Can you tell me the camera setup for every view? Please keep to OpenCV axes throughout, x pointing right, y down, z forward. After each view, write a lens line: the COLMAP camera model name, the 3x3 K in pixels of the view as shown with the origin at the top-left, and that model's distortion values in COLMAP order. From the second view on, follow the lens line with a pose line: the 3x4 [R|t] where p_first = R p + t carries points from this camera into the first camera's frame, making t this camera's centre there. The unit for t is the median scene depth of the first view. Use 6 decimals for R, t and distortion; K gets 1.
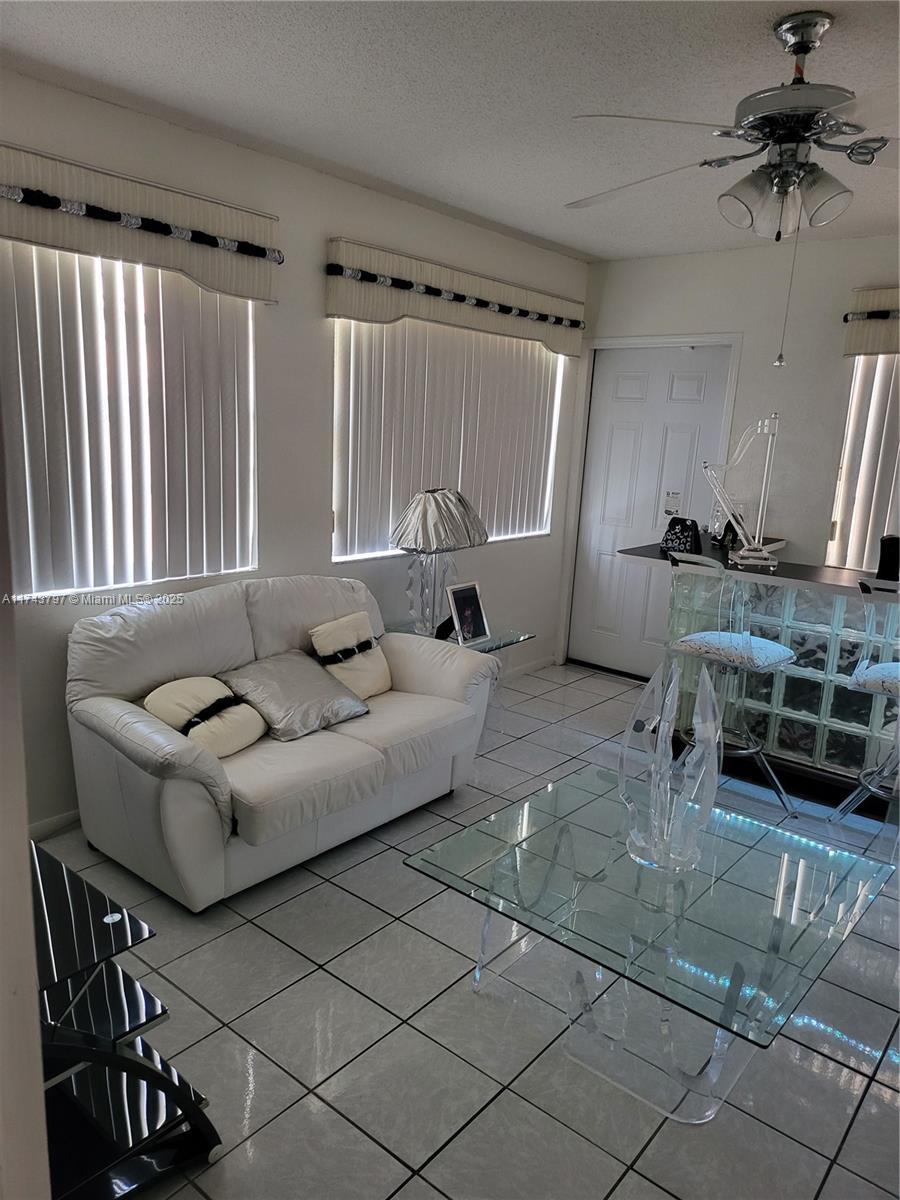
lens RADIAL K [[846.1, 0, 437.6], [0, 846.1, 609.3], [0, 0, 1]] dist [0.061172, -0.066348]
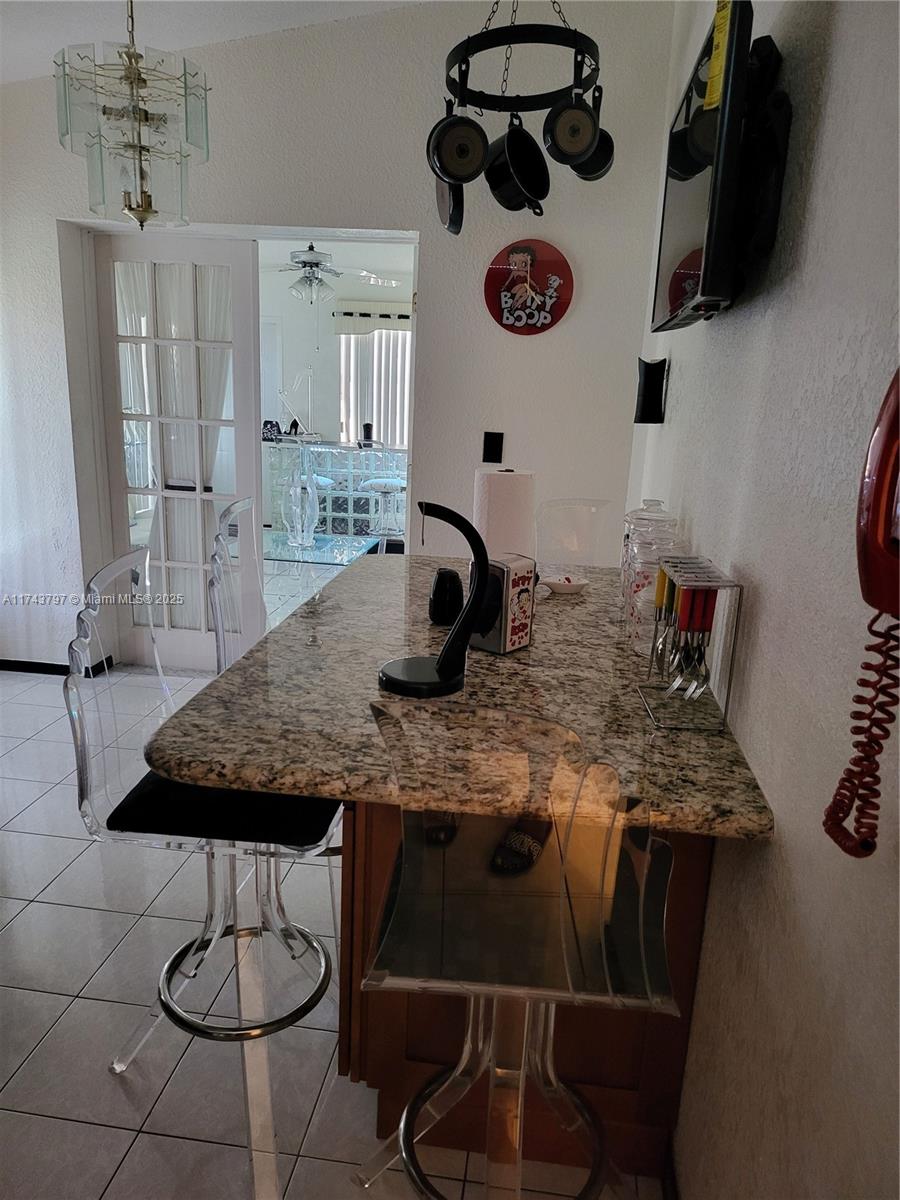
lens RADIAL K [[846.1, 0, 456.5], [0, 846.1, 607.7], [0, 0, 1]] dist [0.061172, -0.066348]
pose [[0.839058, -0.151604, 0.522491, -0.458362], [0.114063, 0.988065, 0.103522, 0.170903], [-0.531950, -0.027264, 0.846337, -0.919609]]
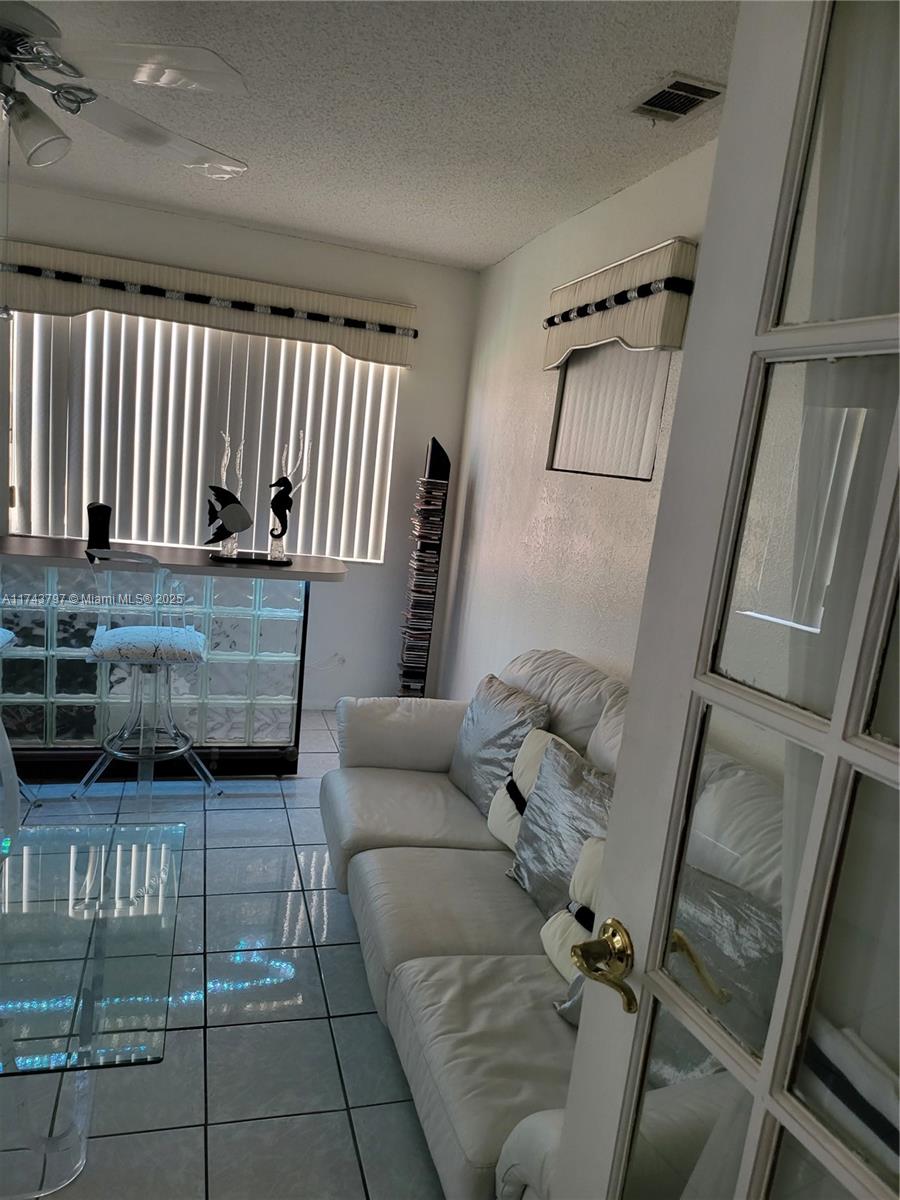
lens RADIAL K [[846.1, 0, 452.6], [0, 846.1, 613.6], [0, 0, 1]] dist [0.061172, -0.066348]
pose [[0.557443, -0.139458, 0.818419, -0.069630], [0.093924, 0.990055, 0.104732, -0.021925], [-0.824885, 0.018487, 0.564998, 0.084954]]
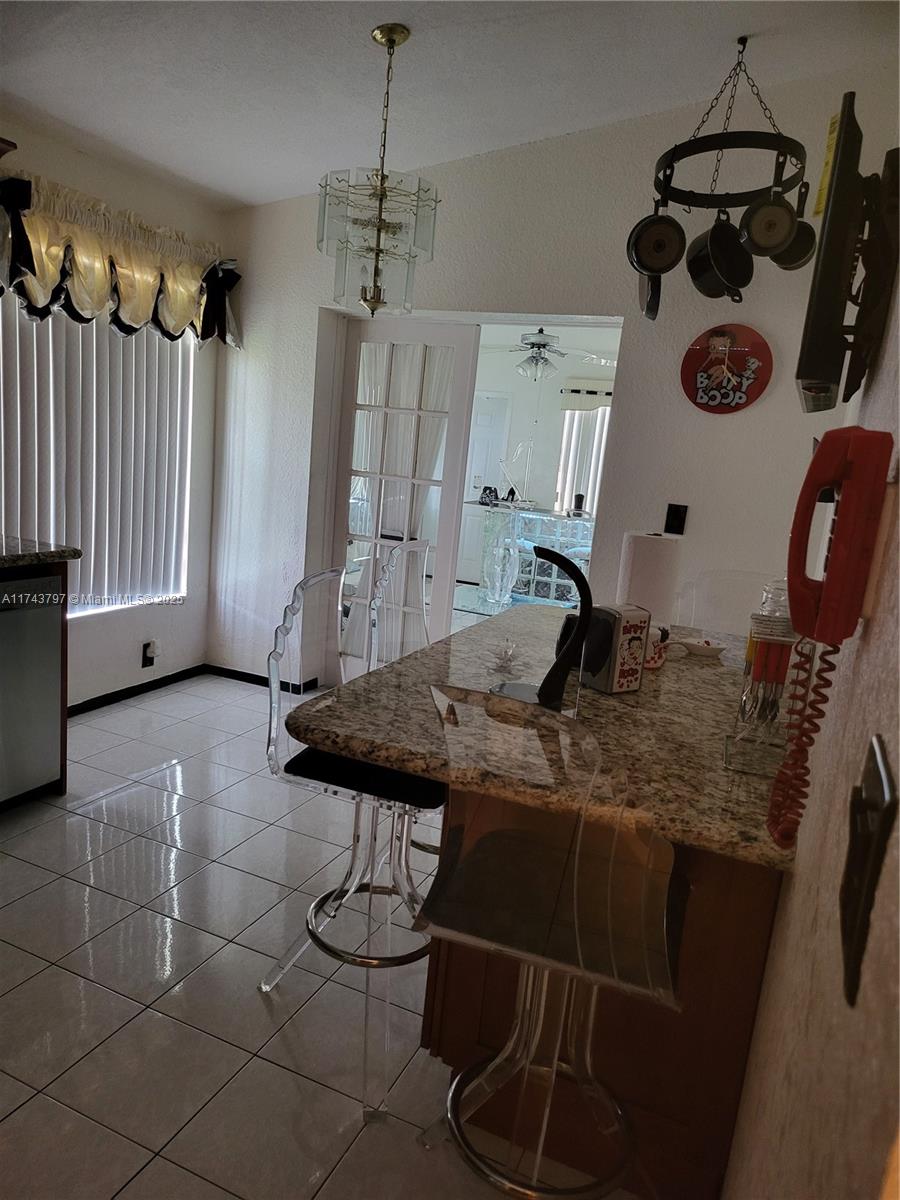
lens RADIAL K [[846.1, 0, 437.8], [0, 846.1, 616.1], [0, 0, 1]] dist [0.061172, -0.066348]
pose [[0.960649, -0.018542, 0.277146, -0.436976], [0.015939, 0.999805, 0.011640, 0.193533], [-0.277308, -0.006764, 0.960757, -1.003558]]
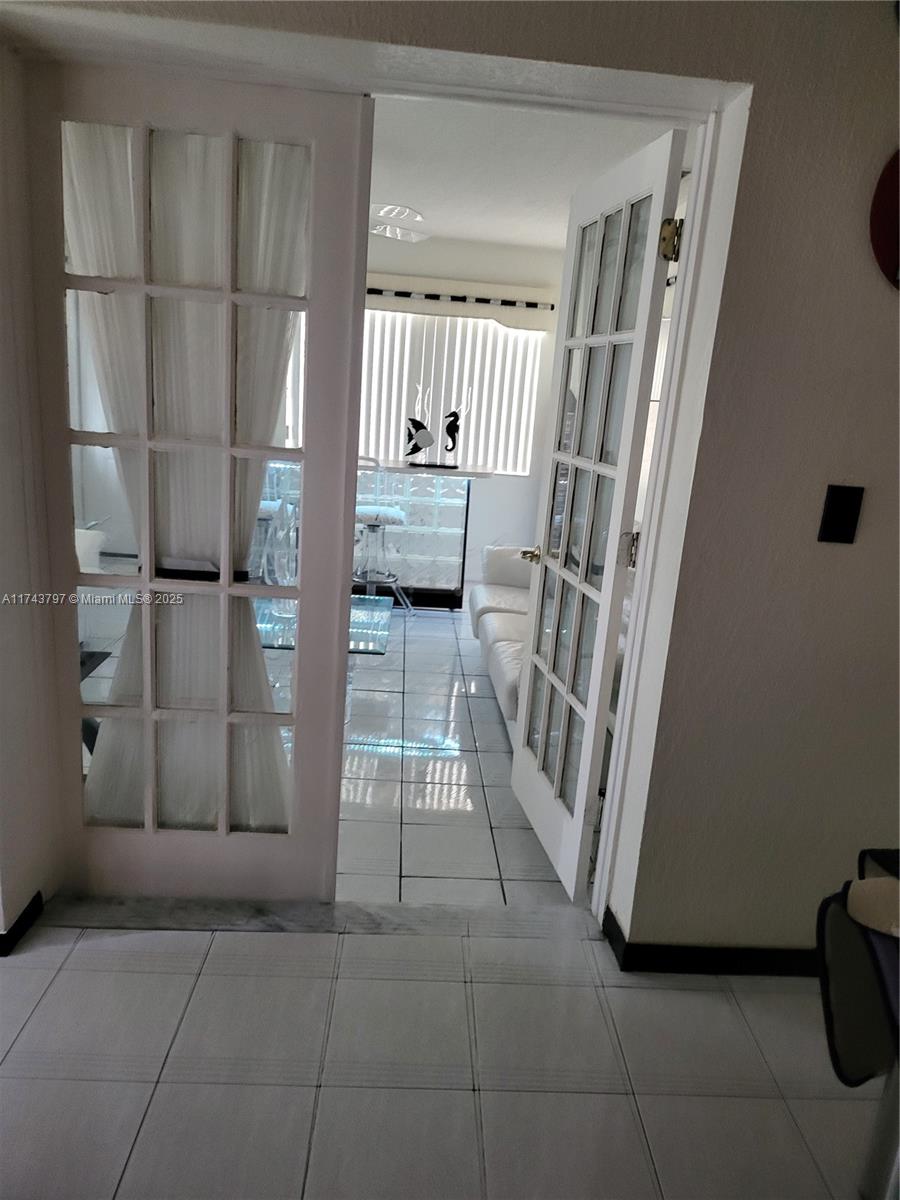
lens RADIAL K [[846.1, 0, 449.5], [0, 846.1, 606.1], [0, 0, 1]] dist [0.061172, -0.066348]
pose [[0.734998, -0.164177, 0.657894, -0.409664], [0.107569, 0.986190, 0.125927, 0.055684], [-0.669483, -0.021787, 0.742508, -0.323790]]
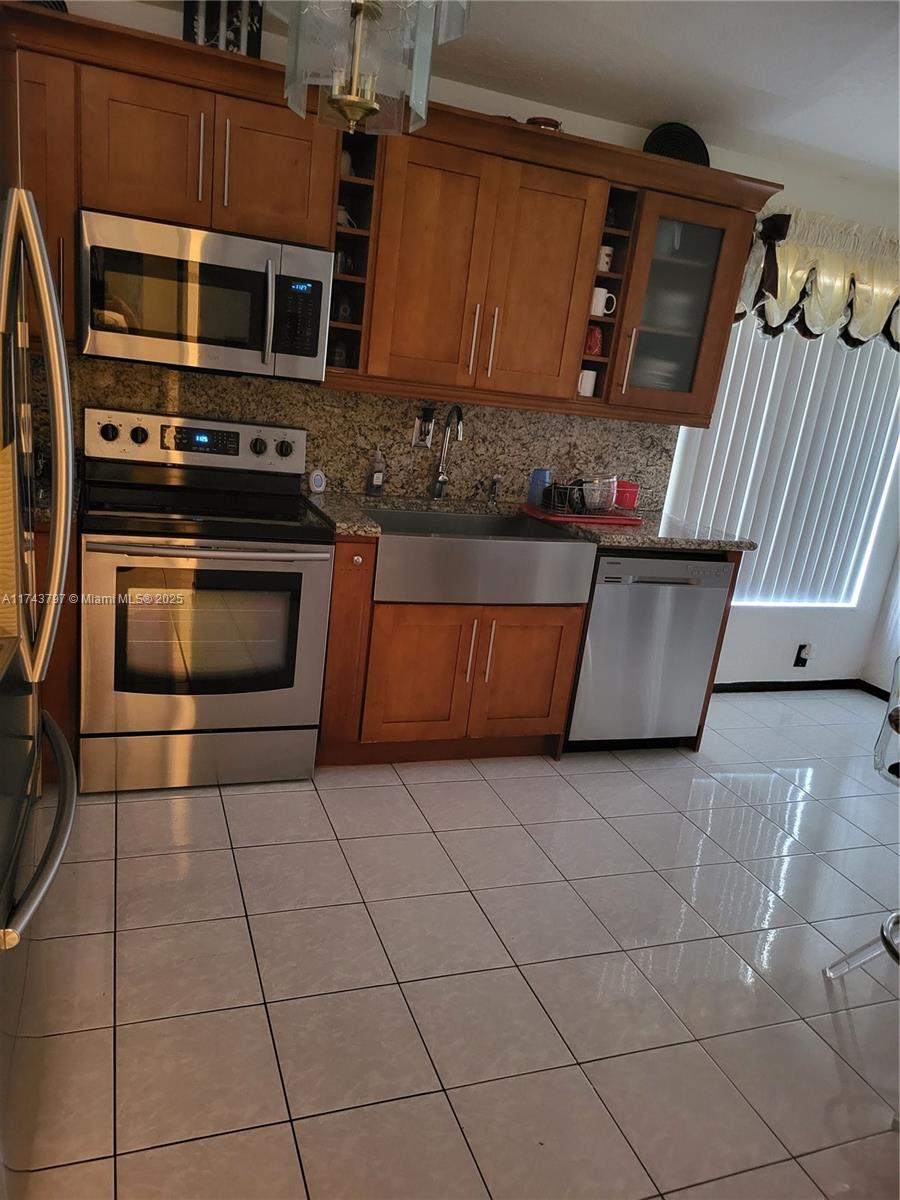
lens RADIAL K [[846.1, 0, 427.2], [0, 846.1, 624.8], [0, 0, 1]] dist [0.061172, -0.066348]
pose [[0.865652, 0.189492, -0.463400, -0.401903], [-0.174817, 0.981749, 0.074887, 0.214020], [0.469133, 0.016184, 0.882979, -1.099255]]
